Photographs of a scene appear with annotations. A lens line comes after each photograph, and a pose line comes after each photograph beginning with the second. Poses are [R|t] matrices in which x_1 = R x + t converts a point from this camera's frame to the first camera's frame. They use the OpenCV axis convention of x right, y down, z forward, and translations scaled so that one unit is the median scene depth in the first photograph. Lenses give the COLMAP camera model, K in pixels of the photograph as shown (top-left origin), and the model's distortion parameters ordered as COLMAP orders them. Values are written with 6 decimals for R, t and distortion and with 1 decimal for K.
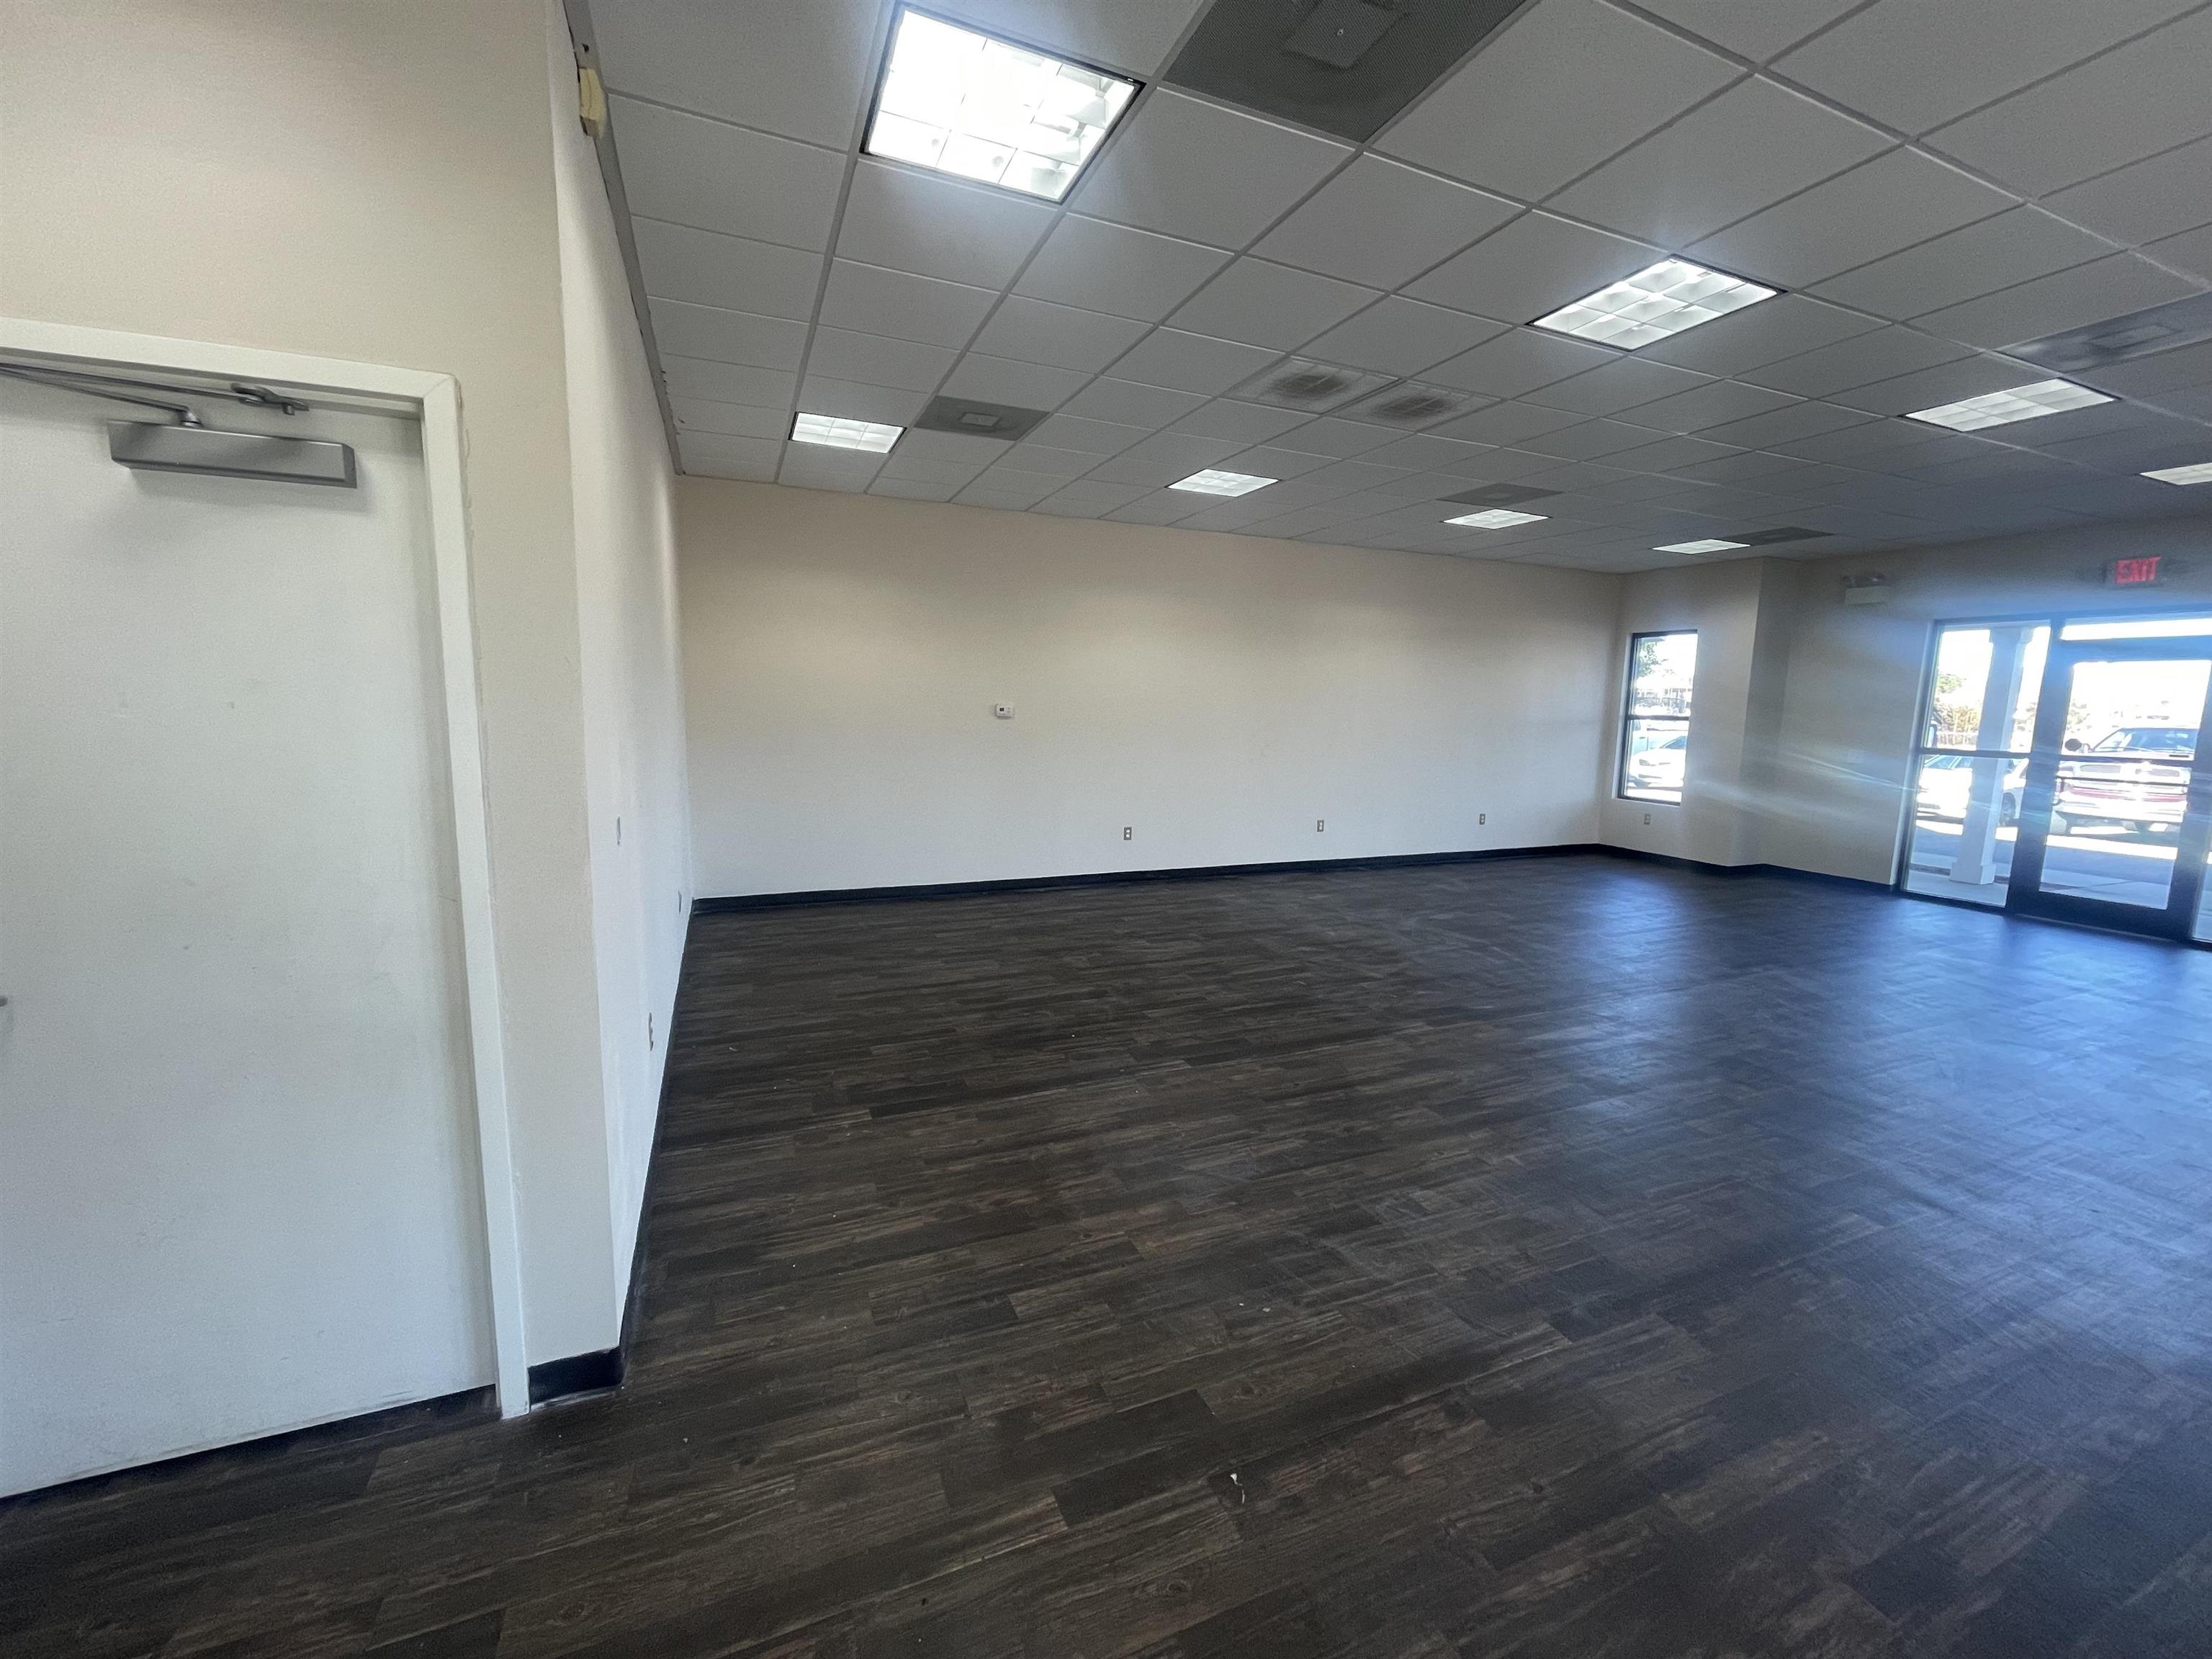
lens RADIAL K [[882.2, 0, 1115.5], [0, 882.2, 814.0], [0, 0, 1]] dist [0.000831, -0.000323]
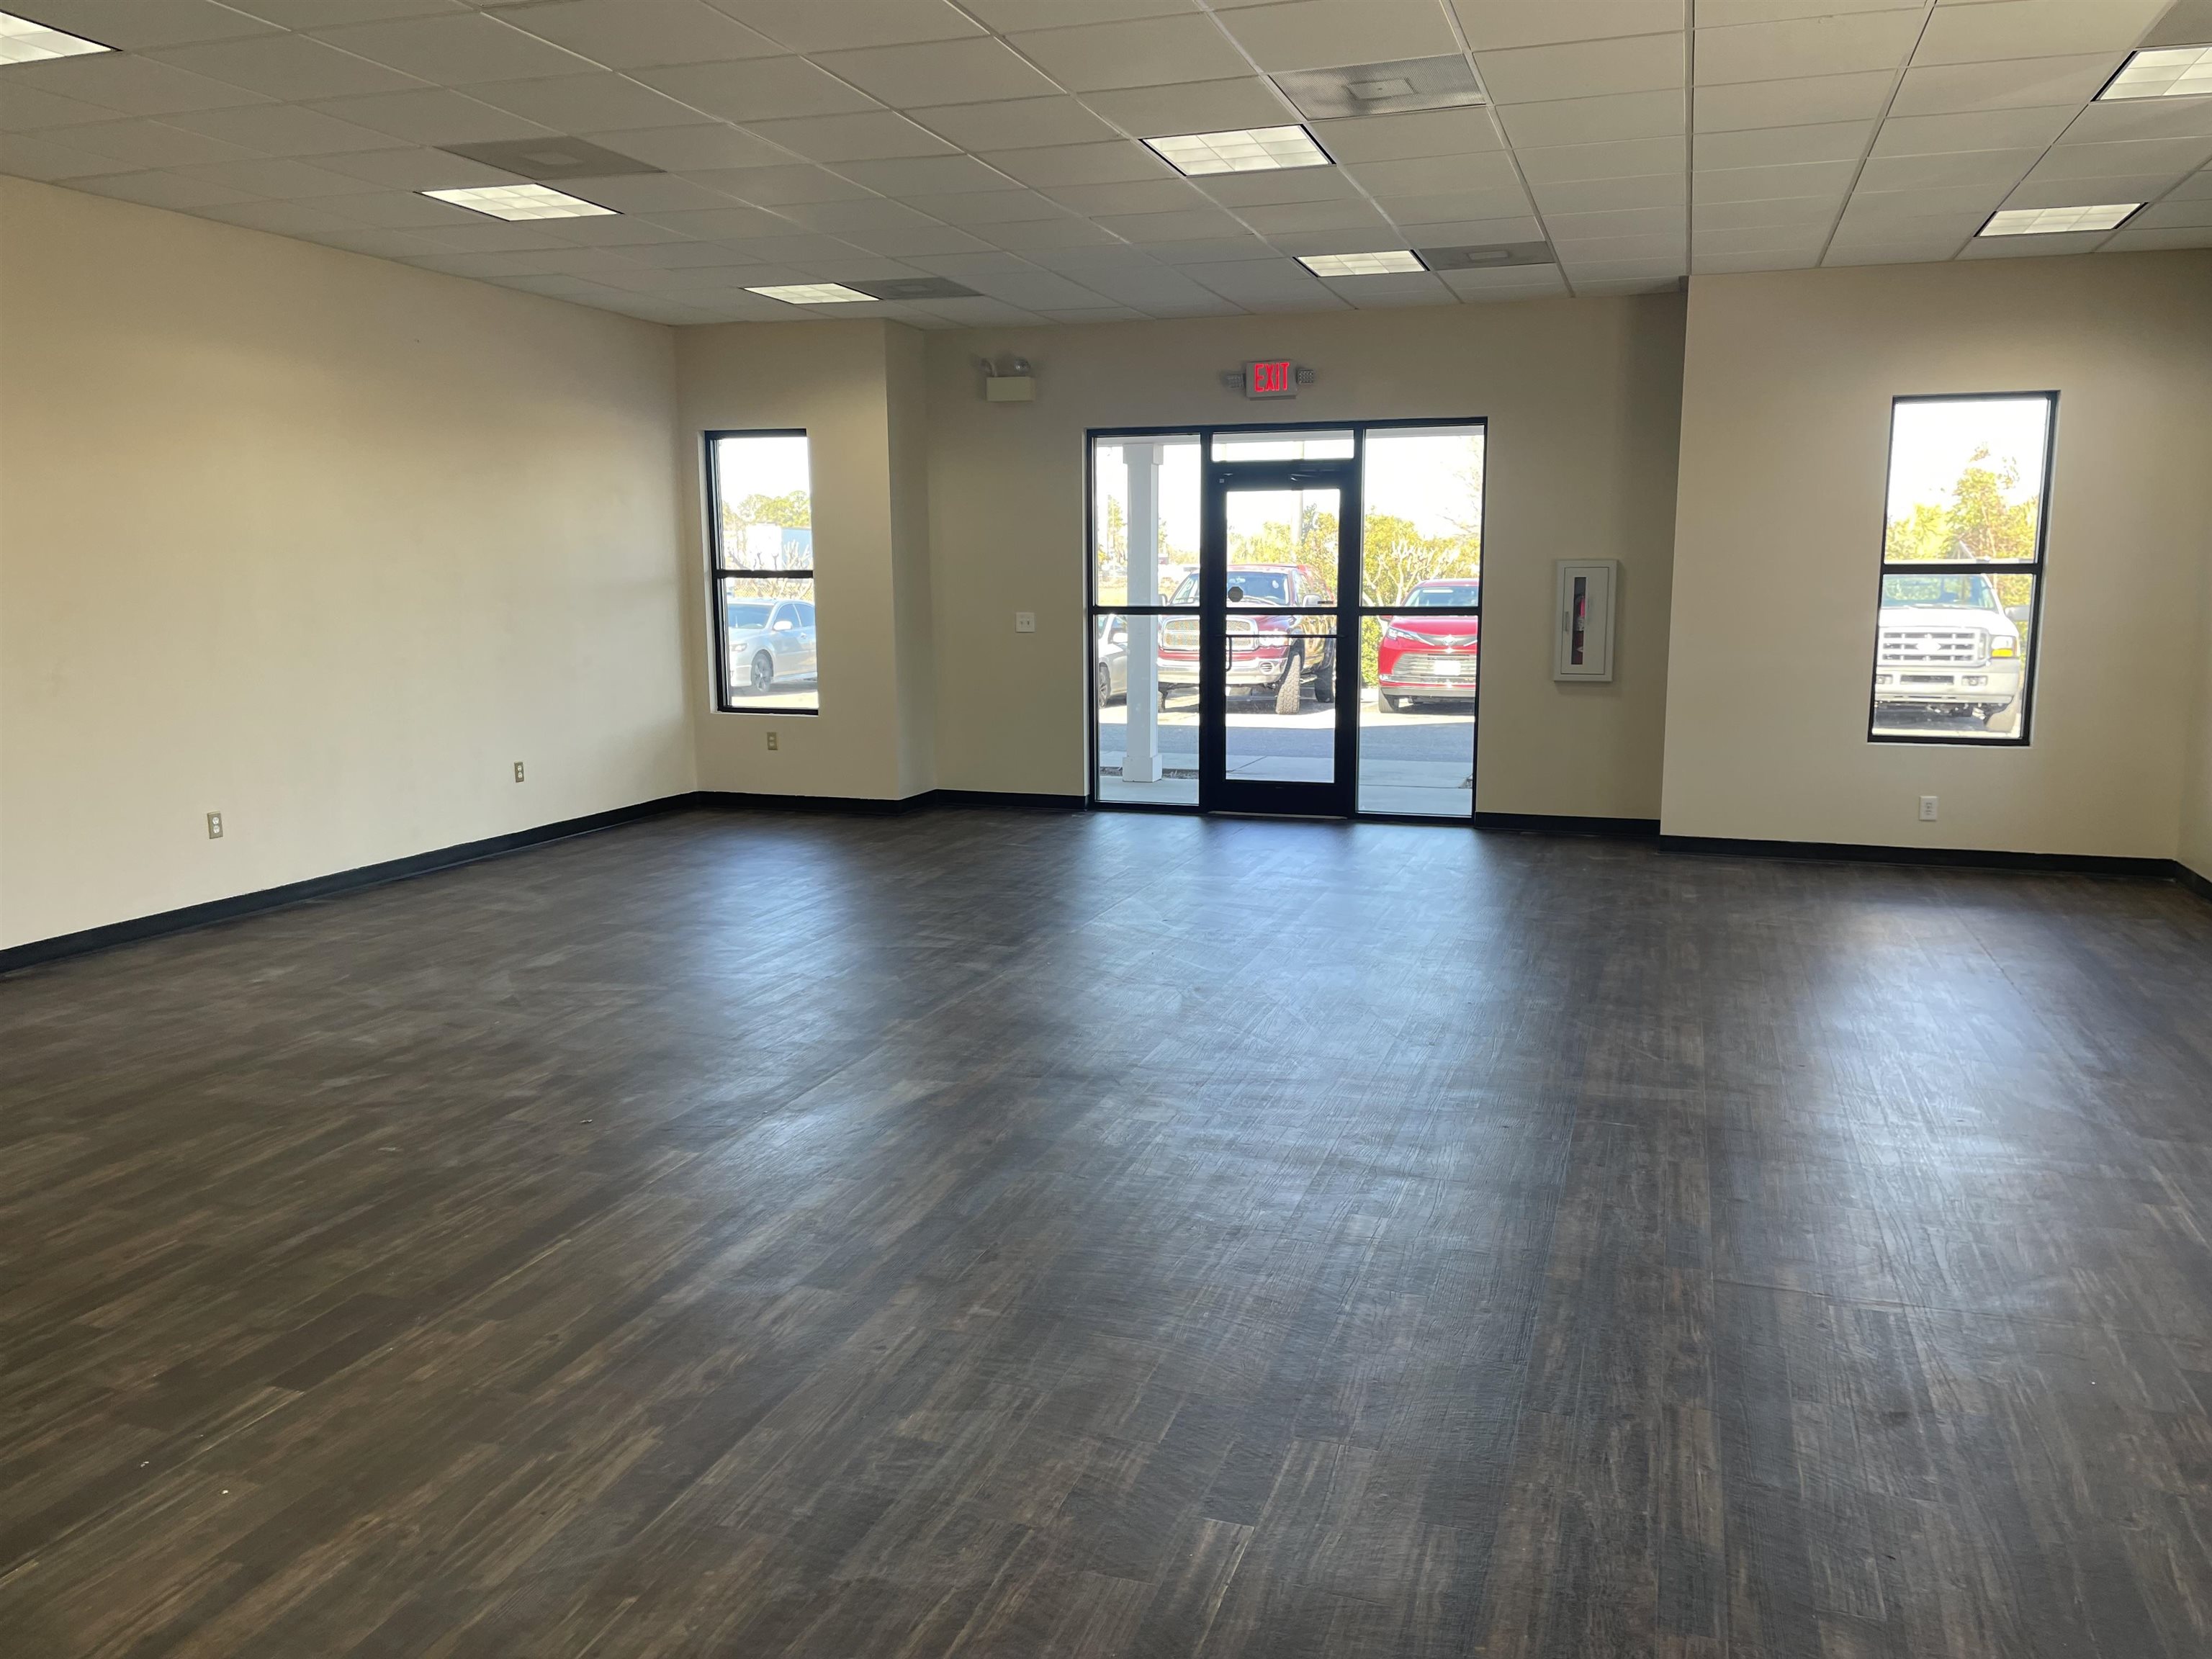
lens RADIAL K [[1661.5, 0, 1113.2], [0, 1661.5, 820.5], [0, 0, 1]] dist [0.052873, -0.041223]
pose [[0.664359, -0.136437, 0.734855, -0.167919], [0.112885, 0.990236, 0.081796, -0.013563], [-0.738840, 0.028612, 0.673274, 0.096683]]
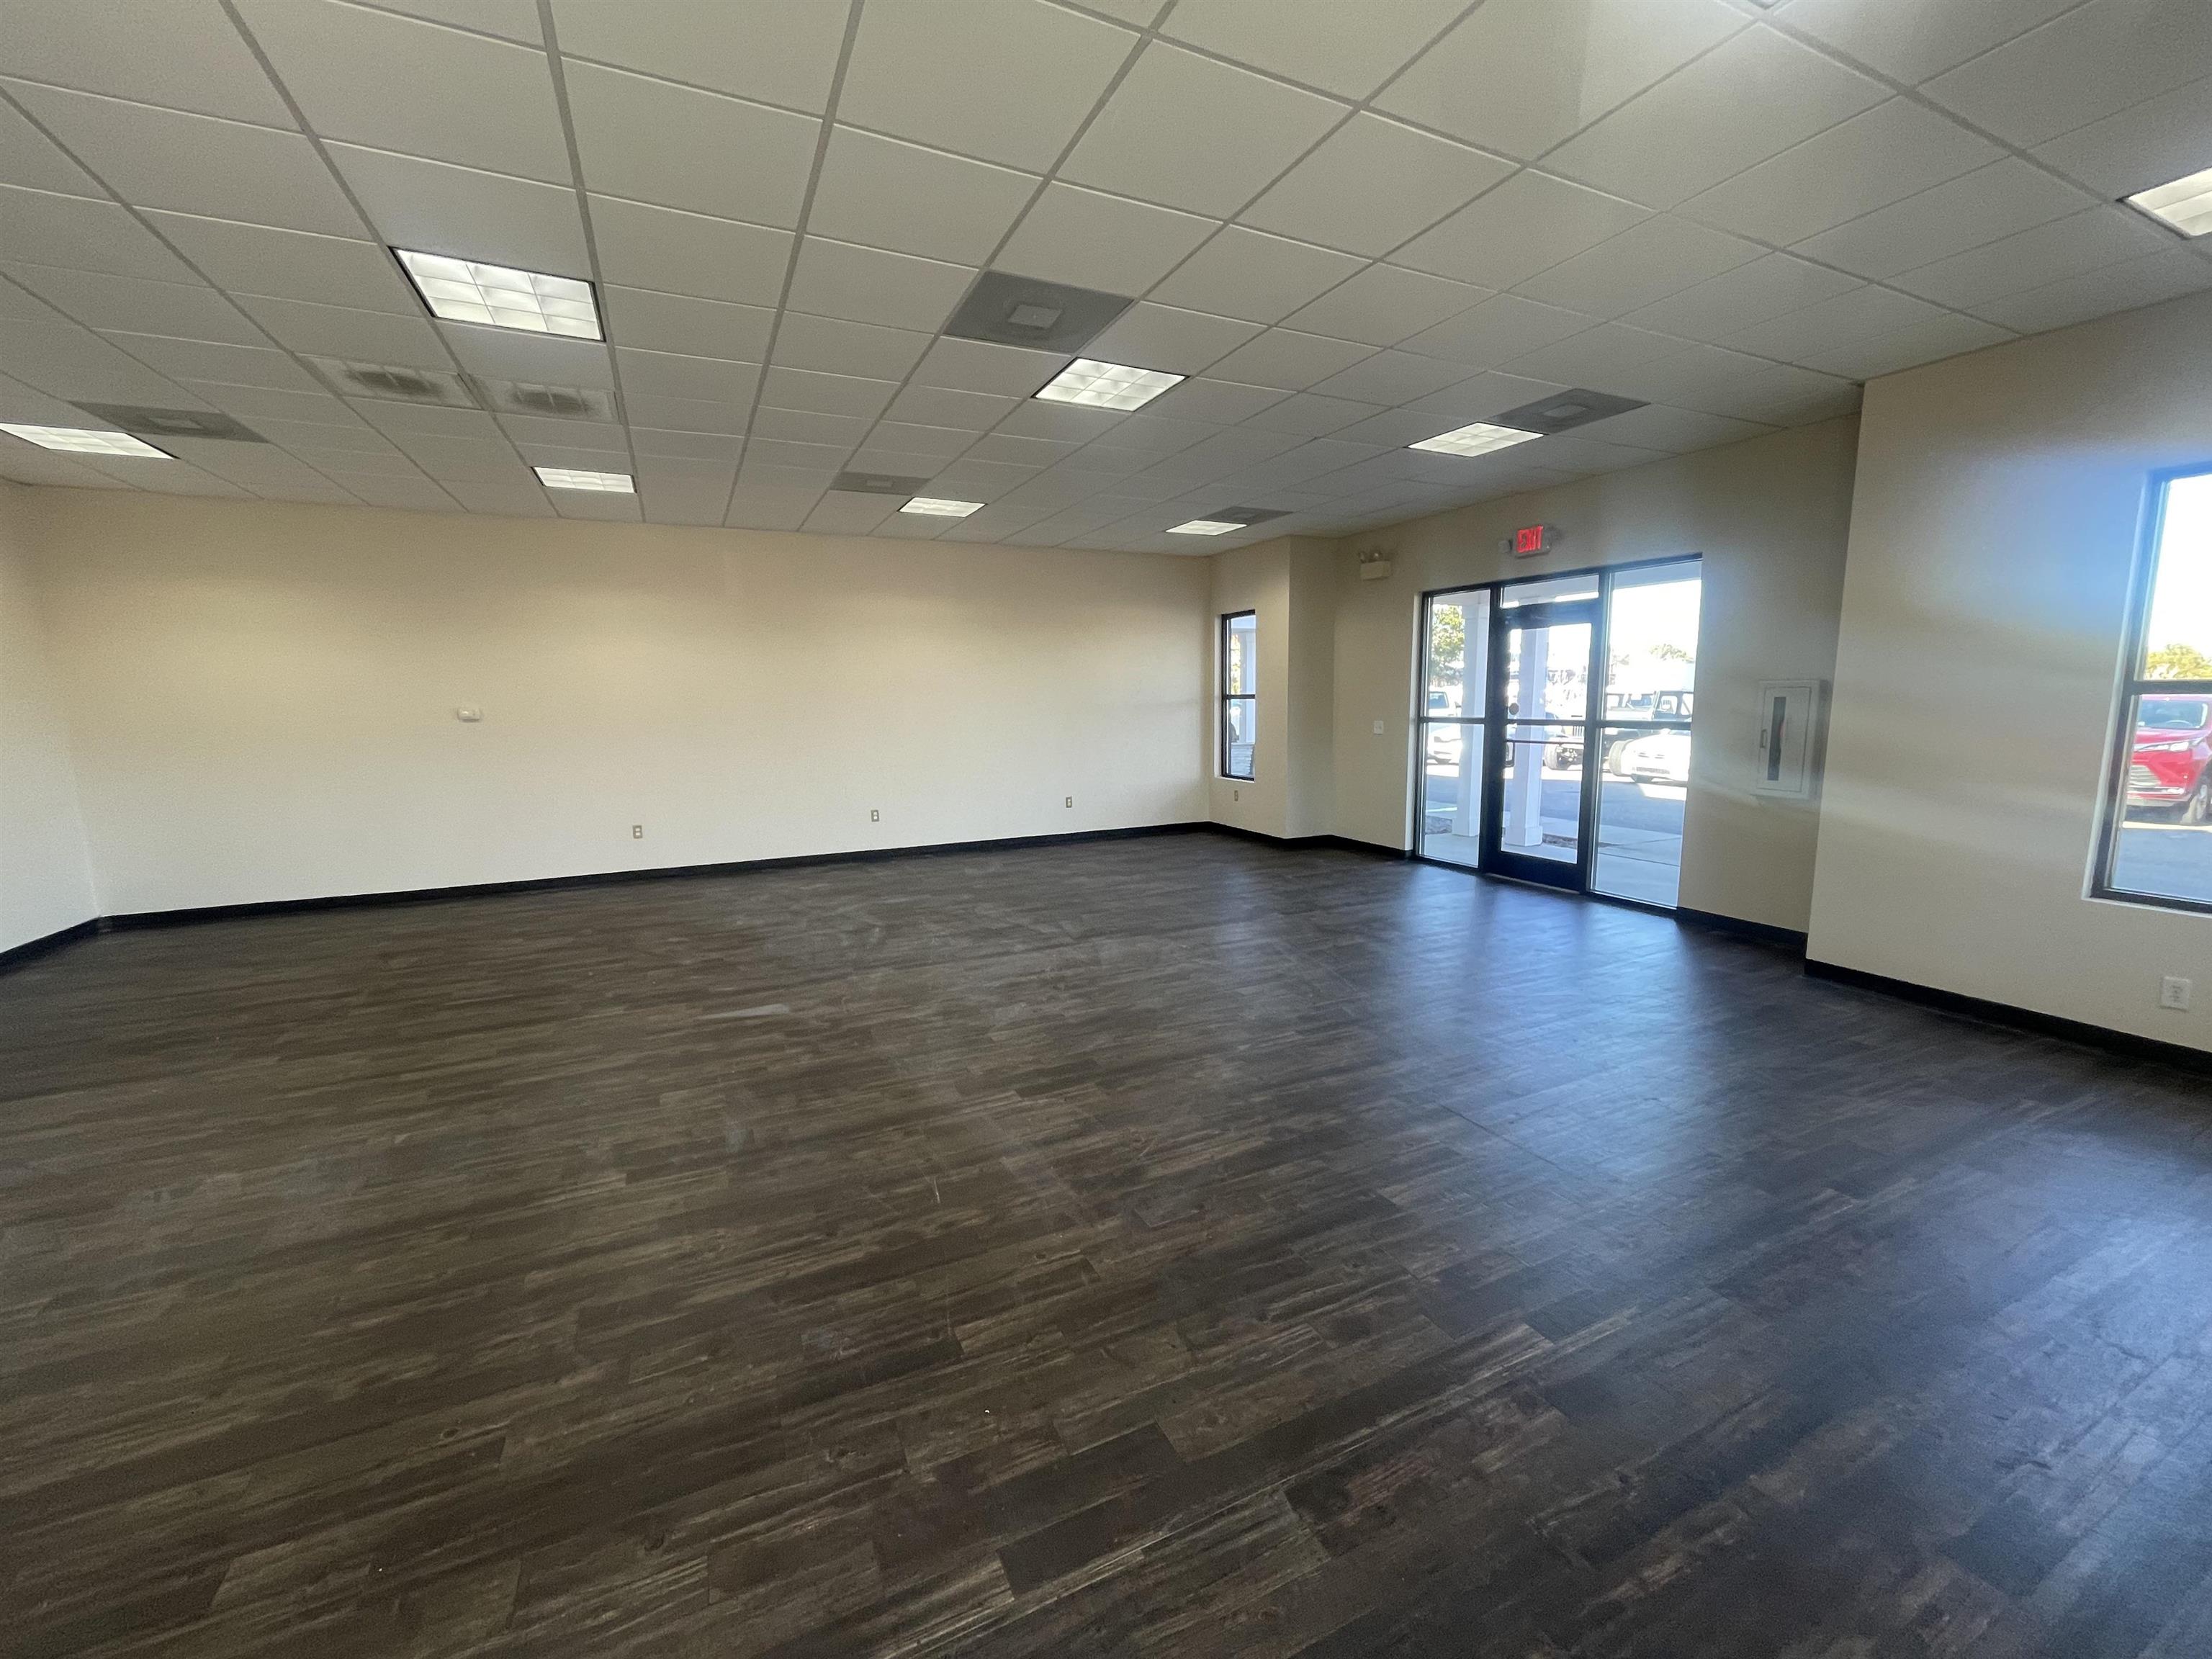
lens RADIAL K [[882.2, 0, 1096.6], [0, 882.2, 808.7], [0, 0, 1]] dist [0.000831, -0.000323]
pose [[0.998708, -0.040906, 0.030137, 0.750906], [0.040974, 0.999159, -0.001653, 0.027998], [-0.030044, 0.002886, 0.999544, -0.026184]]
